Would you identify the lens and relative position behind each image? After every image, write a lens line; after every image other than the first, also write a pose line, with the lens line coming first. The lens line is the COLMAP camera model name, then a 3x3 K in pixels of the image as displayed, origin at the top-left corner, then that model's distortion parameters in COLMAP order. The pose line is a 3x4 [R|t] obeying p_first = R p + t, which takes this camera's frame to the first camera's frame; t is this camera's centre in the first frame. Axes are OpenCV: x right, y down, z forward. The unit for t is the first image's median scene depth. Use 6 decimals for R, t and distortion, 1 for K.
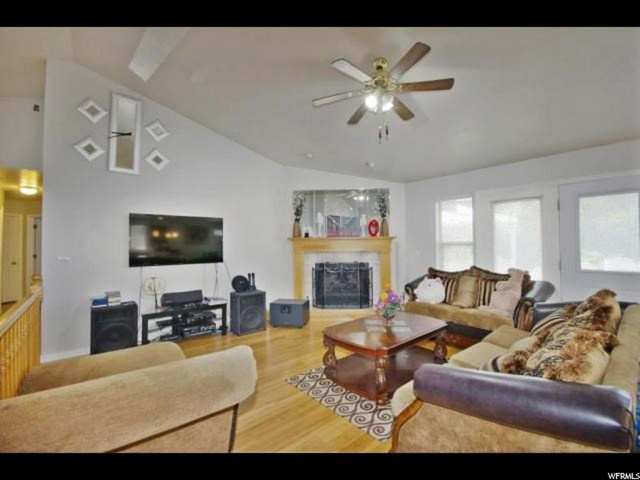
lens RADIAL K [[284.4, 0, 335.0], [0, 284.4, 239.7], [0, 0, 1]] dist [0.002404, 0.000340]
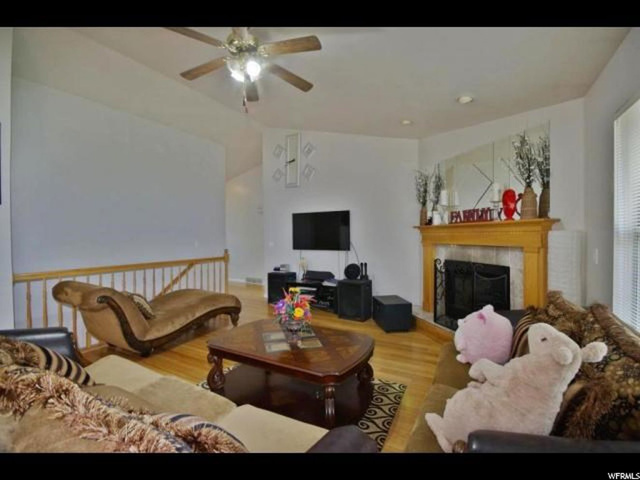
lens RADIAL K [[293.5, 0, 320.0], [0, 293.5, 240.0], [0, 0, 1]] dist [0.000176, -0.000091]
pose [[0.321937, 0.024802, -0.946436, 0.671253], [0.026357, 0.999035, 0.035146, -0.004220], [0.946394, -0.036260, 0.320972, 0.536022]]
